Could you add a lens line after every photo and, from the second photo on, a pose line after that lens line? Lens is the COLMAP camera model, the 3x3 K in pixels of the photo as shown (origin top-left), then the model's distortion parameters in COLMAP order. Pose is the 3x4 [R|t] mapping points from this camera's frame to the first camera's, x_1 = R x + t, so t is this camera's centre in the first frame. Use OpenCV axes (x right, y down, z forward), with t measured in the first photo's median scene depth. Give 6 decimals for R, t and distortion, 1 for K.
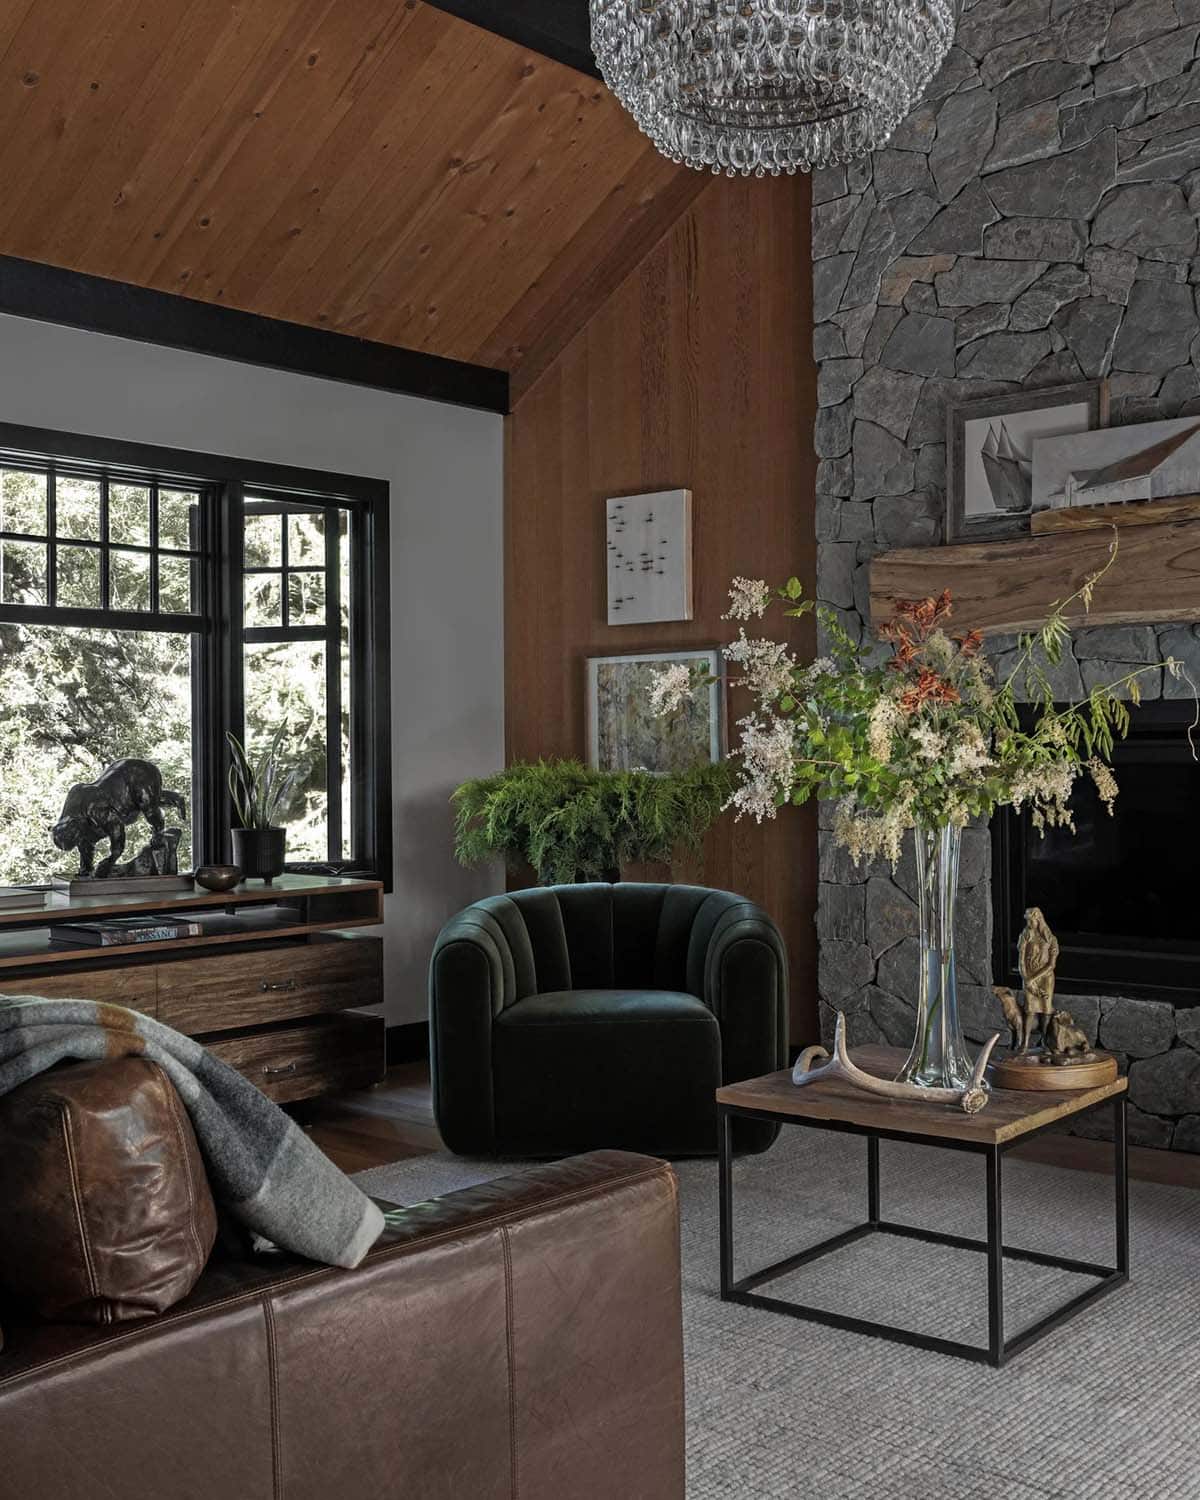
lens RADIAL K [[1603.4, 0, 609.0], [0, 1603.4, 751.5], [0, 0, 1]] dist [-0.031178, 0.000000]
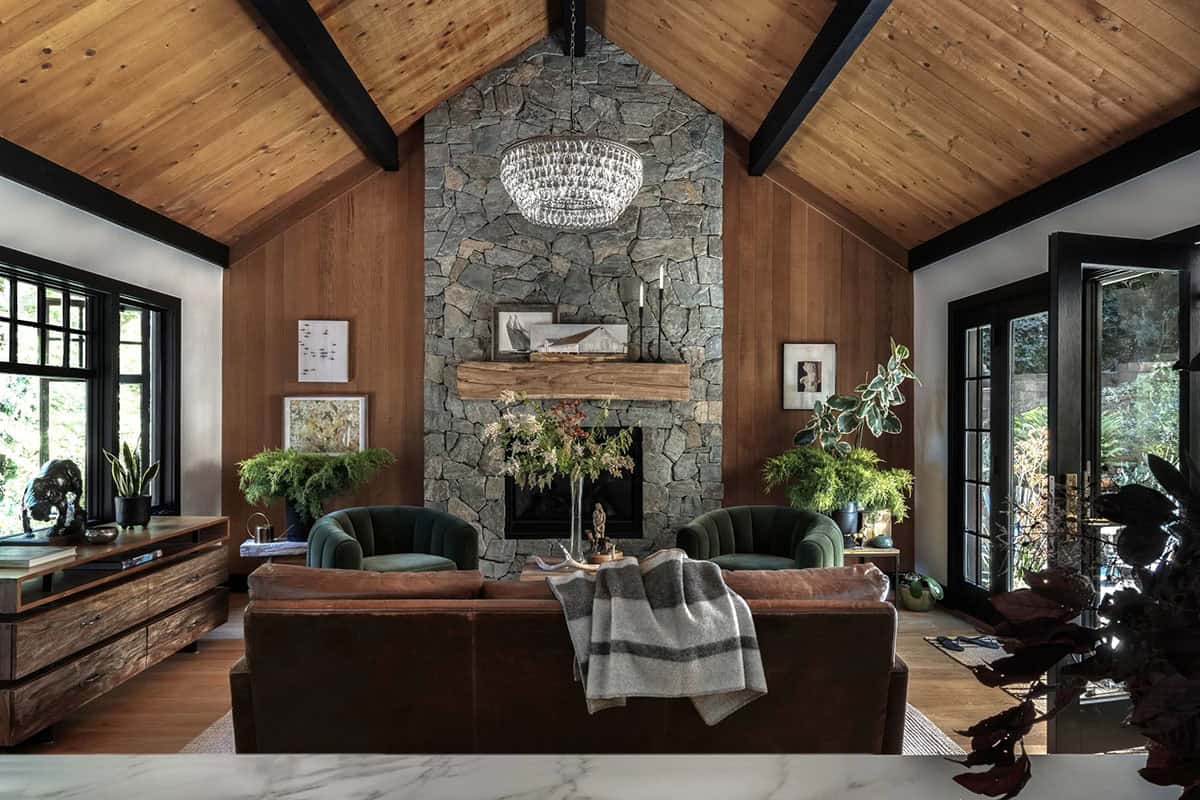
lens RADIAL K [[712.4, 0, 591.7], [0, 712.4, 420.3], [0, 0, 1]] dist [-0.002207, -0.004918]
pose [[0.737084, 0.008612, 0.675746, -0.401630], [-0.008731, 0.999957, -0.003220, -0.035051], [-0.675744, -0.003527, 0.737128, 0.084416]]
